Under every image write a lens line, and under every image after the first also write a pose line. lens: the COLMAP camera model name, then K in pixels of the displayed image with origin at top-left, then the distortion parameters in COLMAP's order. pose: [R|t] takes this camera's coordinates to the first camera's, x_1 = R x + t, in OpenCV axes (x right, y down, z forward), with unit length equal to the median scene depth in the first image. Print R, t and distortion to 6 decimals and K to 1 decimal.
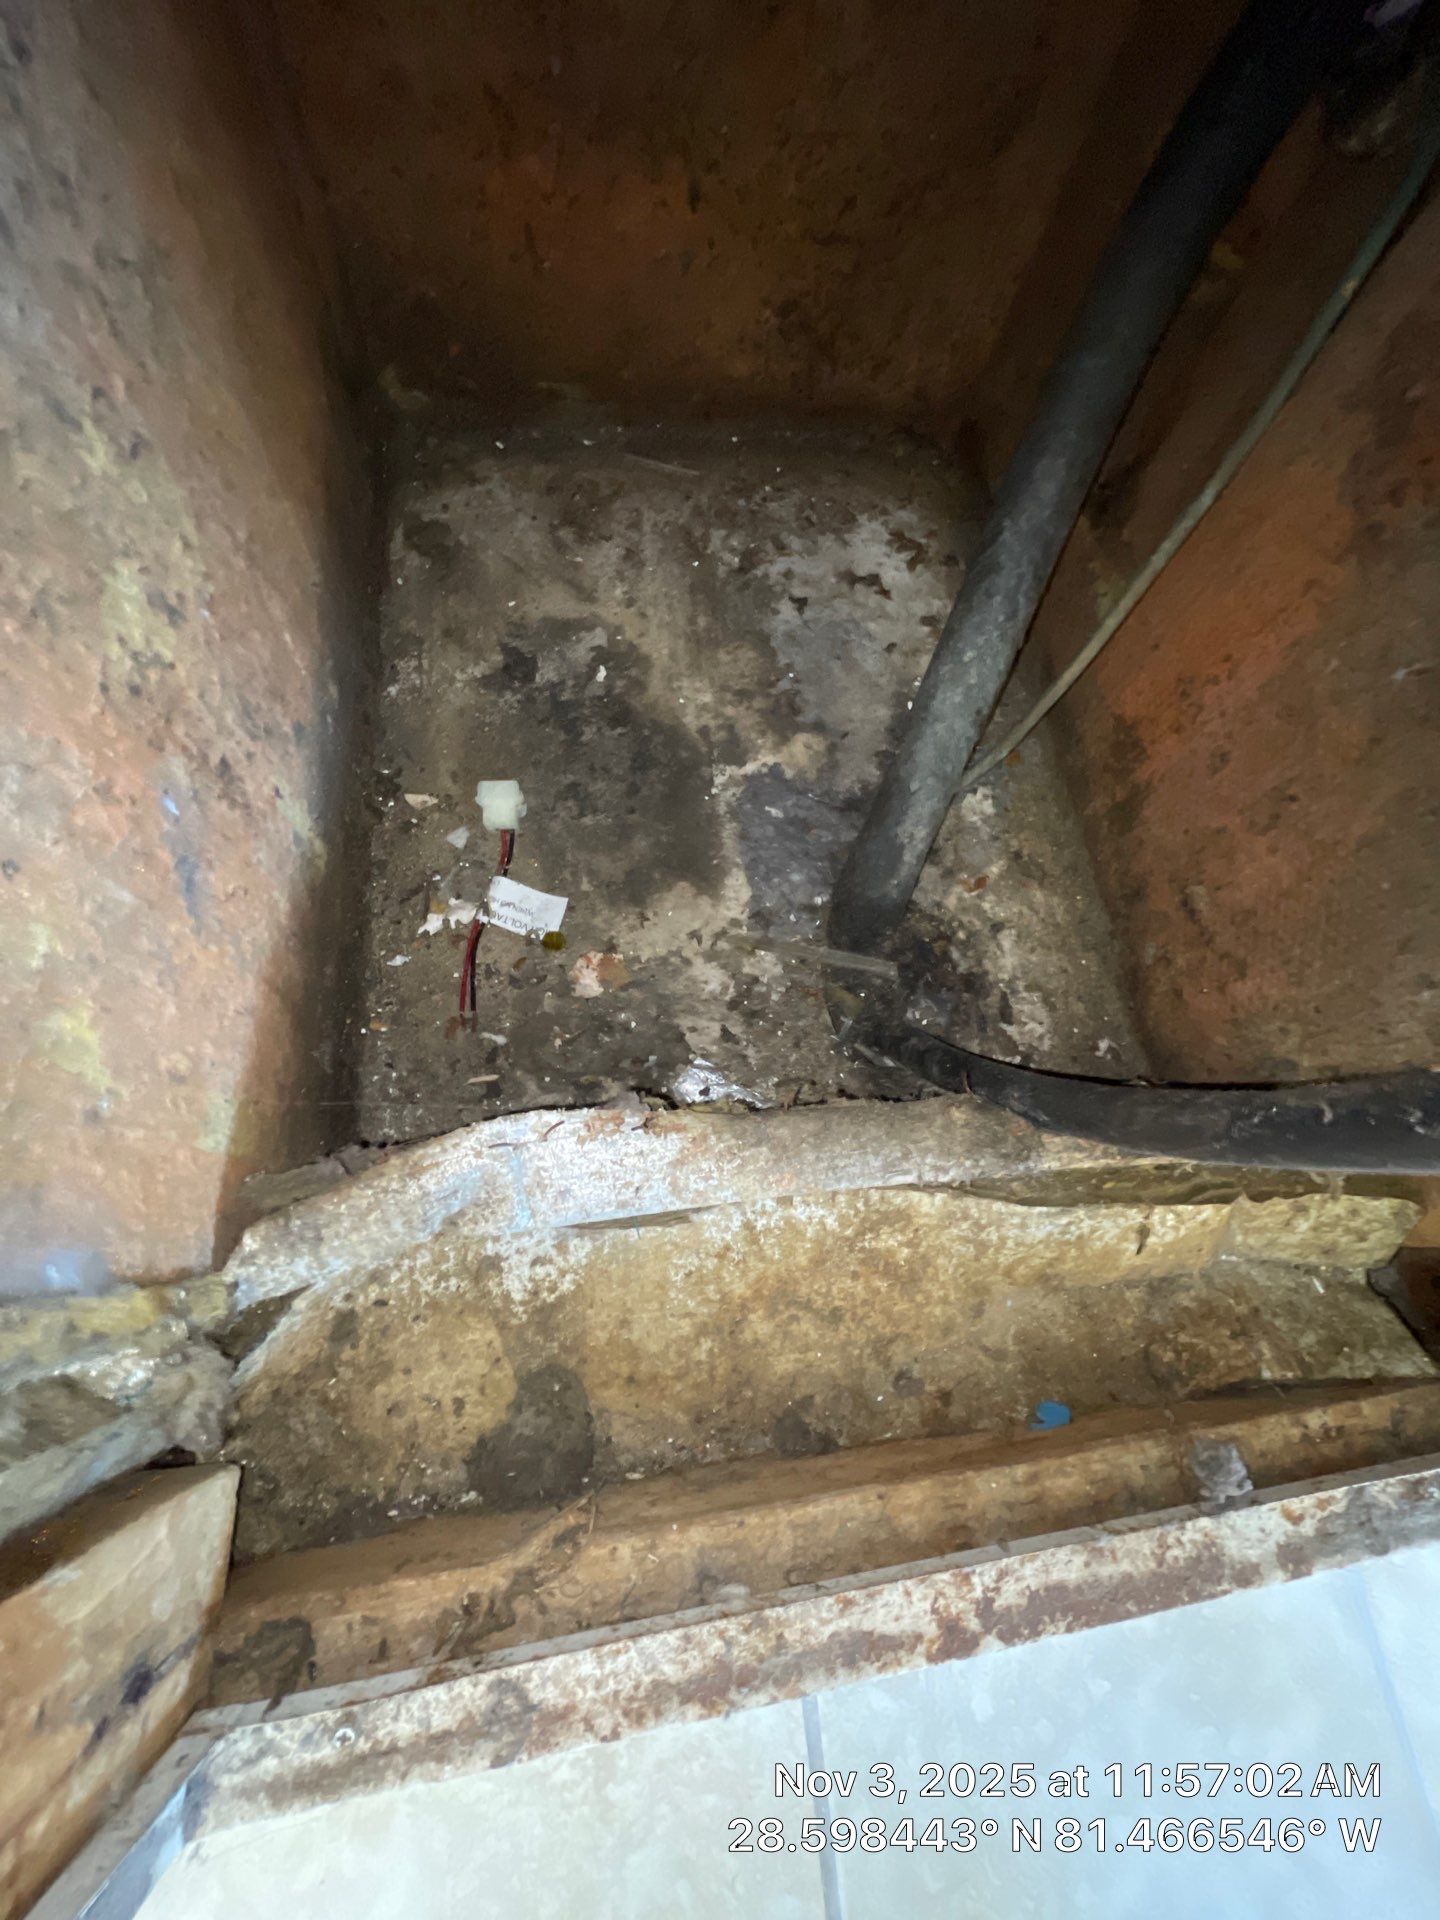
lens RADIAL K [[772.3, 0, 721.8], [0, 772.3, 960.2], [0, 0, 1]] dist [-0.002550, -0.000512]
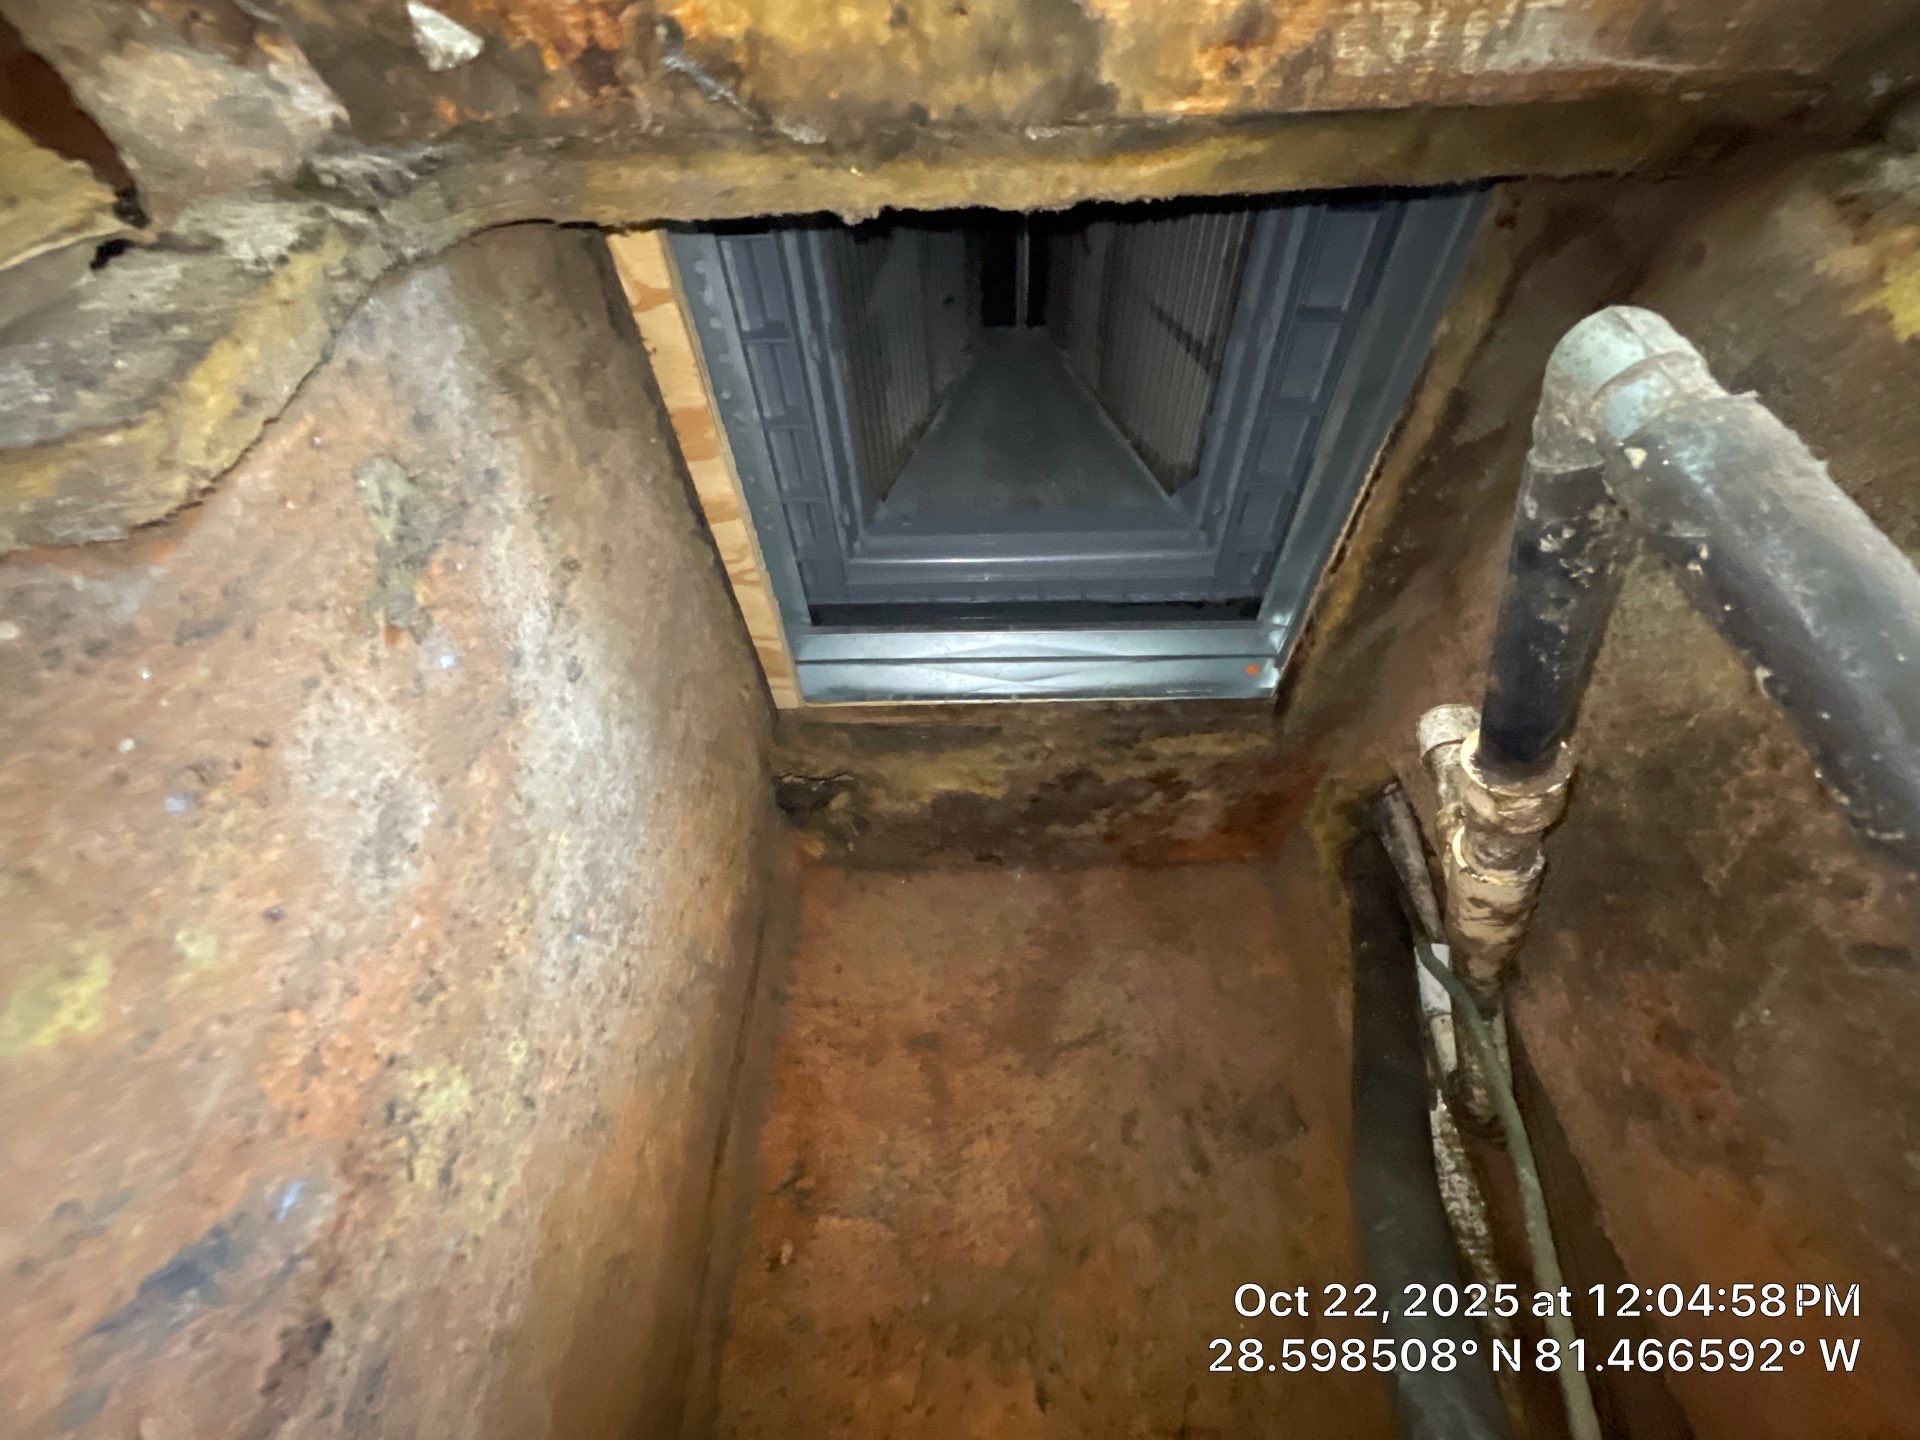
lens RADIAL K [[772.3, 0, 954.9], [0, 772.3, 721.2], [0, 0, 1]] dist [-0.002550, -0.000512]
pose [[0.983639, -0.172740, -0.051130, 0.064139], [-0.105187, -0.320306, -0.941456, 0.347462], [0.146250, 0.931432, -0.333236, 0.466351]]
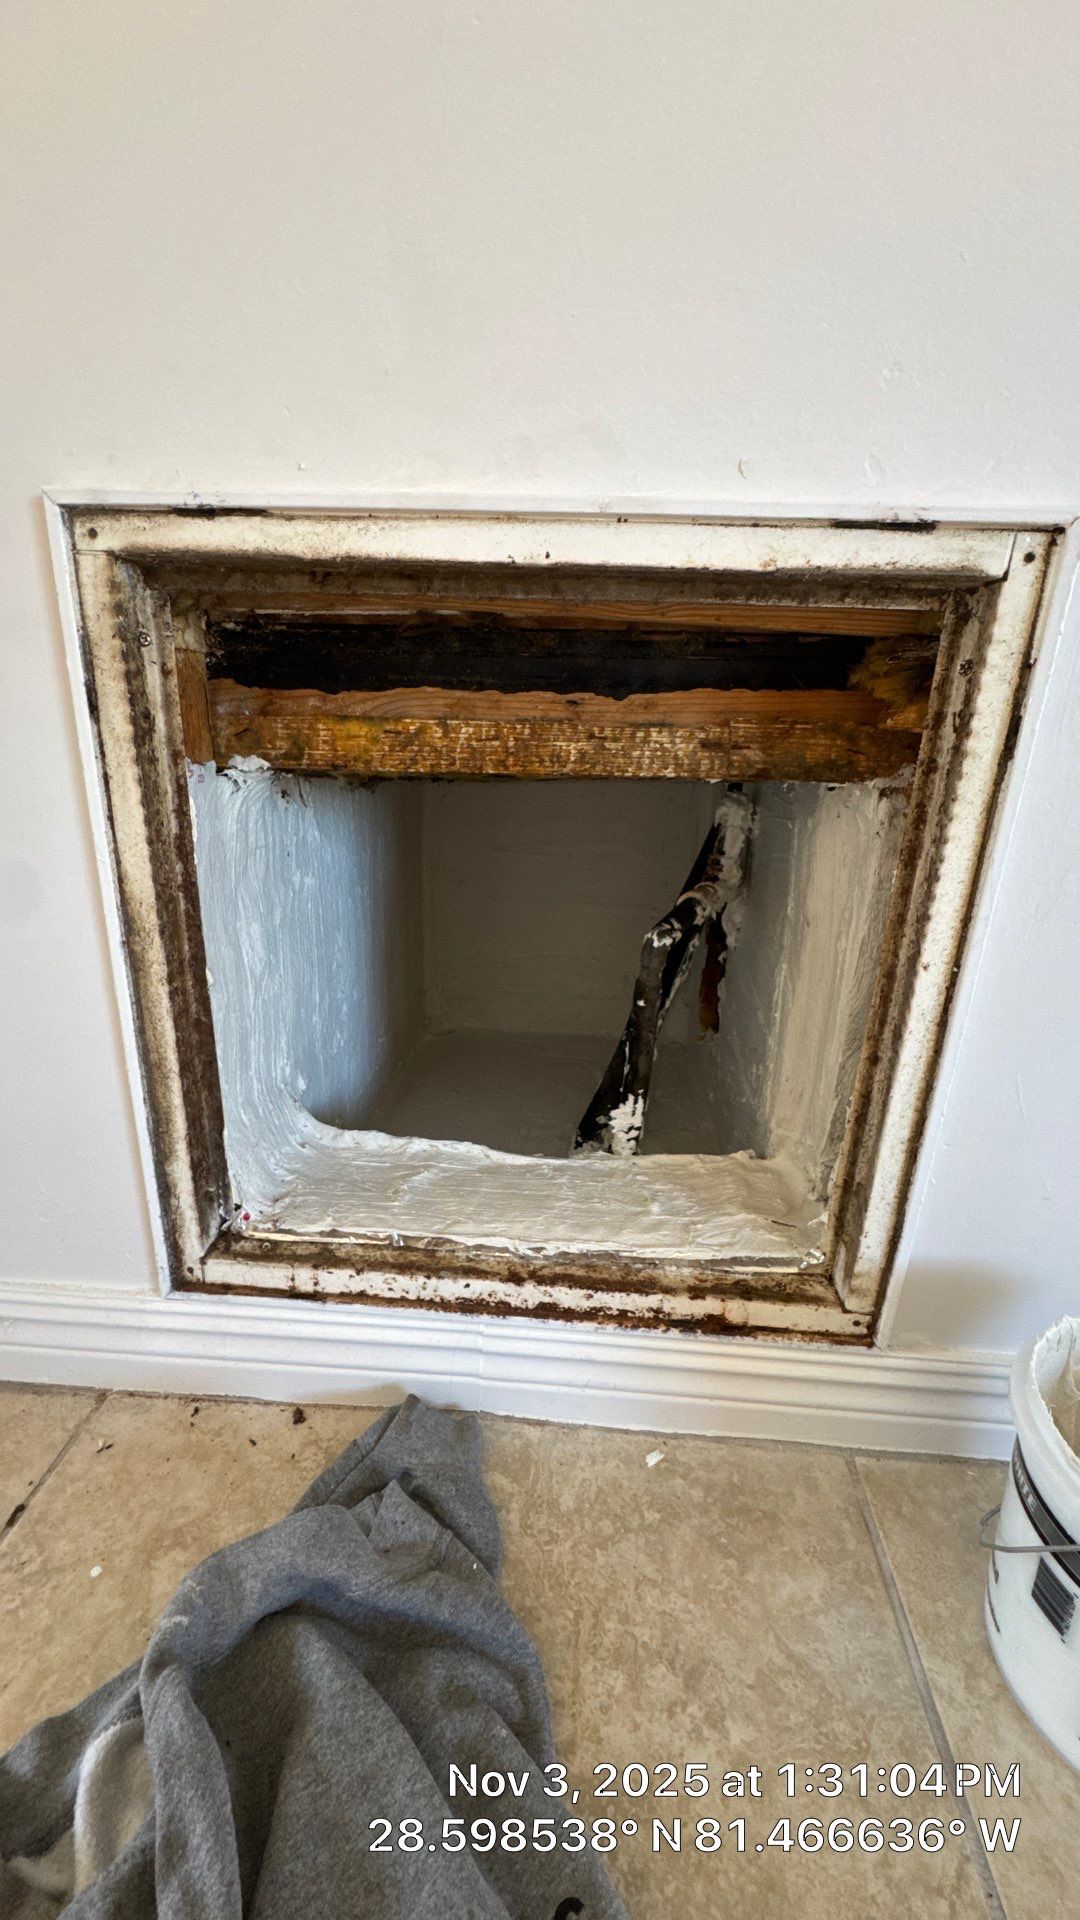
lens RADIAL K [[762.6, 0, 538.4], [0, 762.6, 956.9], [0, 0, 1]] dist [-0.007812, 0.000074]
pose [[0.976796, -0.041913, -0.210030, 0.489800], [-0.142823, 0.603291, -0.784628, 1.149351], [0.159595, 0.796419, 0.583306, -0.560206]]
